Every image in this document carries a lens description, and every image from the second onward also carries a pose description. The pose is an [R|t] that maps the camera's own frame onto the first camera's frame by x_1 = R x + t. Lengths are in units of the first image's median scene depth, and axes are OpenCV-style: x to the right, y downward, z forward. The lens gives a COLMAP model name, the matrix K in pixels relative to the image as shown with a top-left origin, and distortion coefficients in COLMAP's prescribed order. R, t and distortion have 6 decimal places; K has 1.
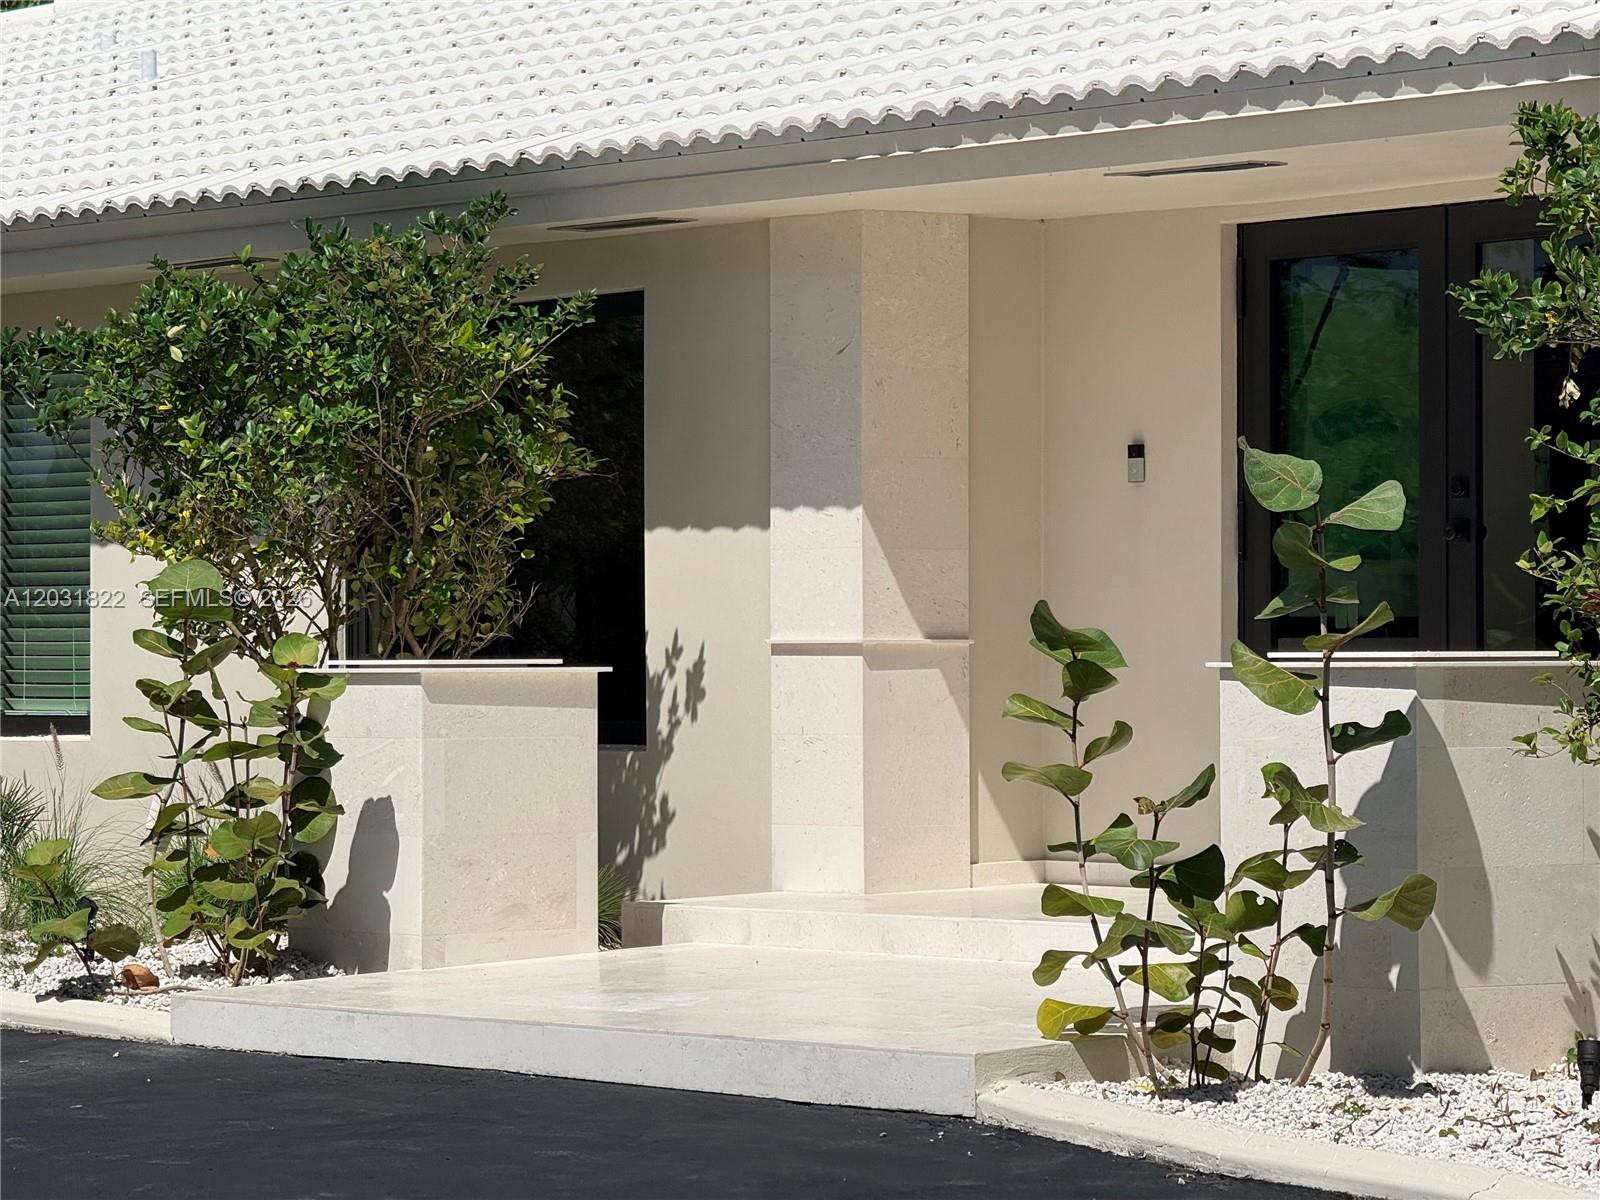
lens RADIAL K [[5576.5, 0, 880.1], [0, 5576.5, 652.7], [0, 0, 1]] dist [0.380939, 0.000000]
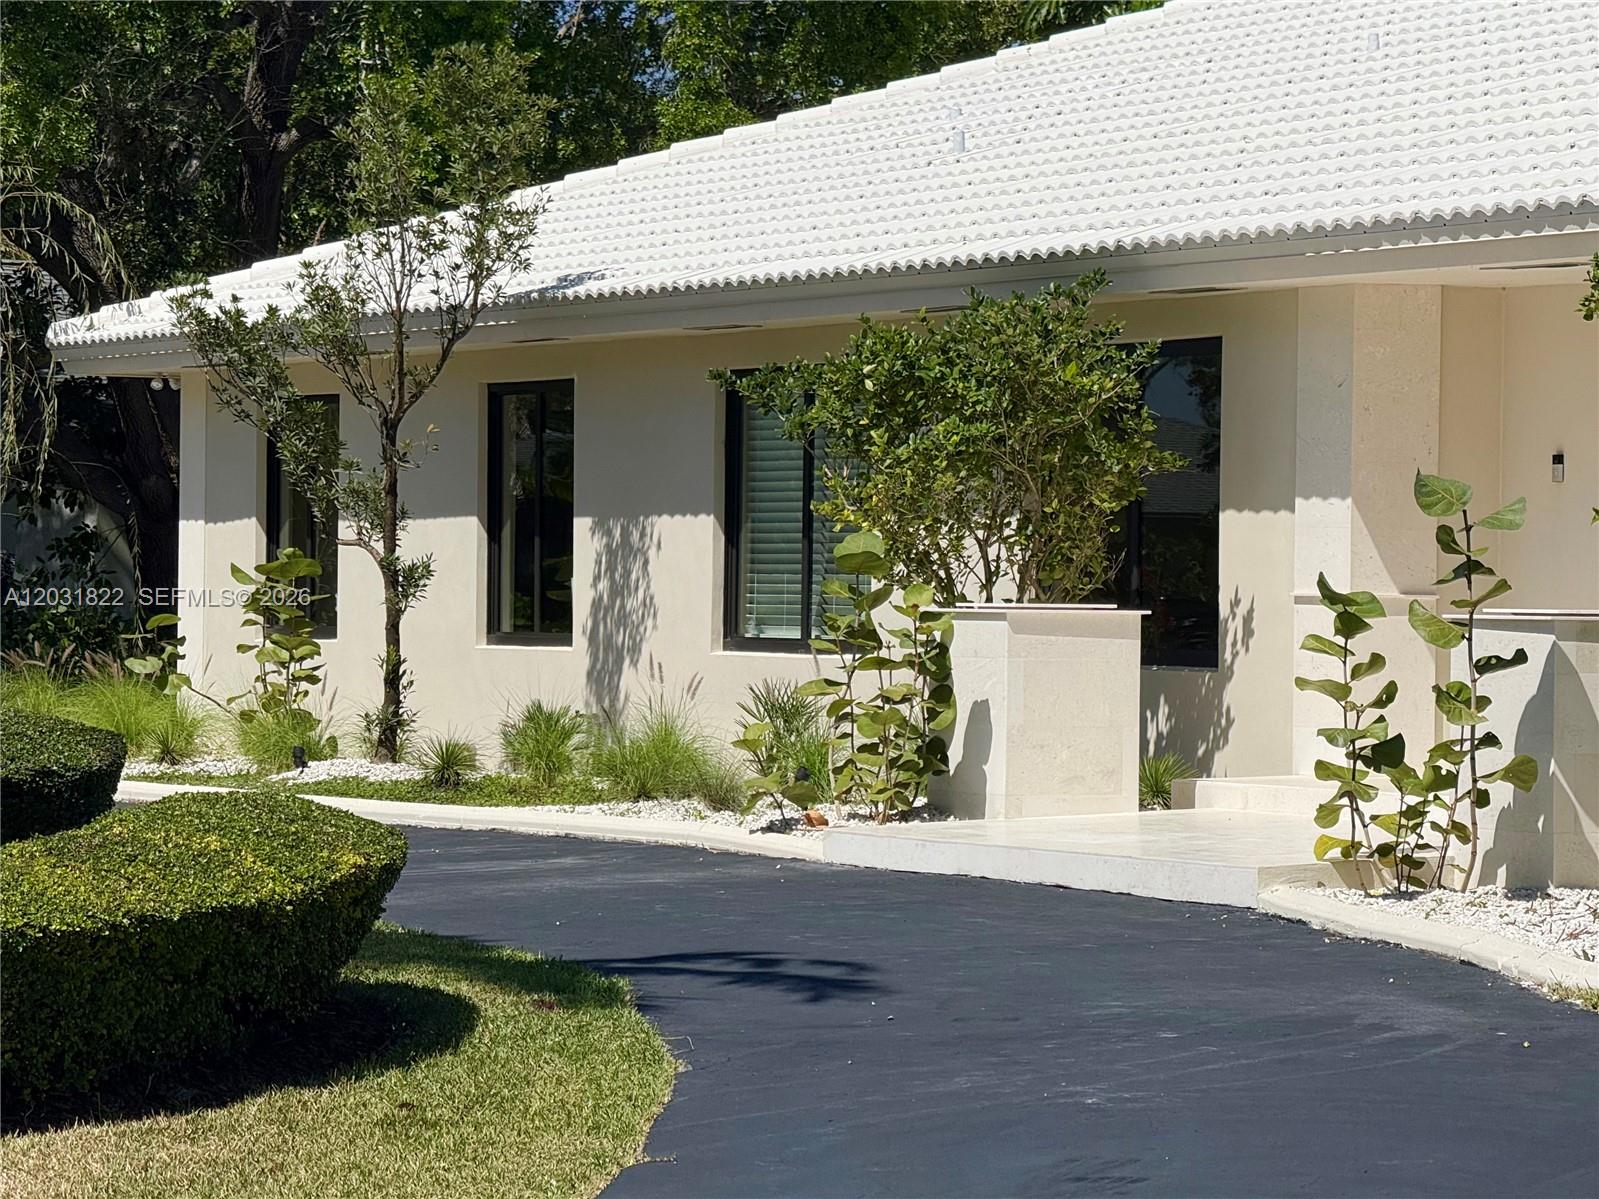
lens RADIAL K [[5573.0, 0, 798.3], [0, 5573.0, 603.2], [0, 0, 1]] dist [0.380939, 0.000000]
pose [[0.976423, 0.017384, -0.215166, 0.165213], [-0.017030, 0.999849, 0.003497, -0.002781], [0.215194, 0.000250, 0.976571, -0.388888]]
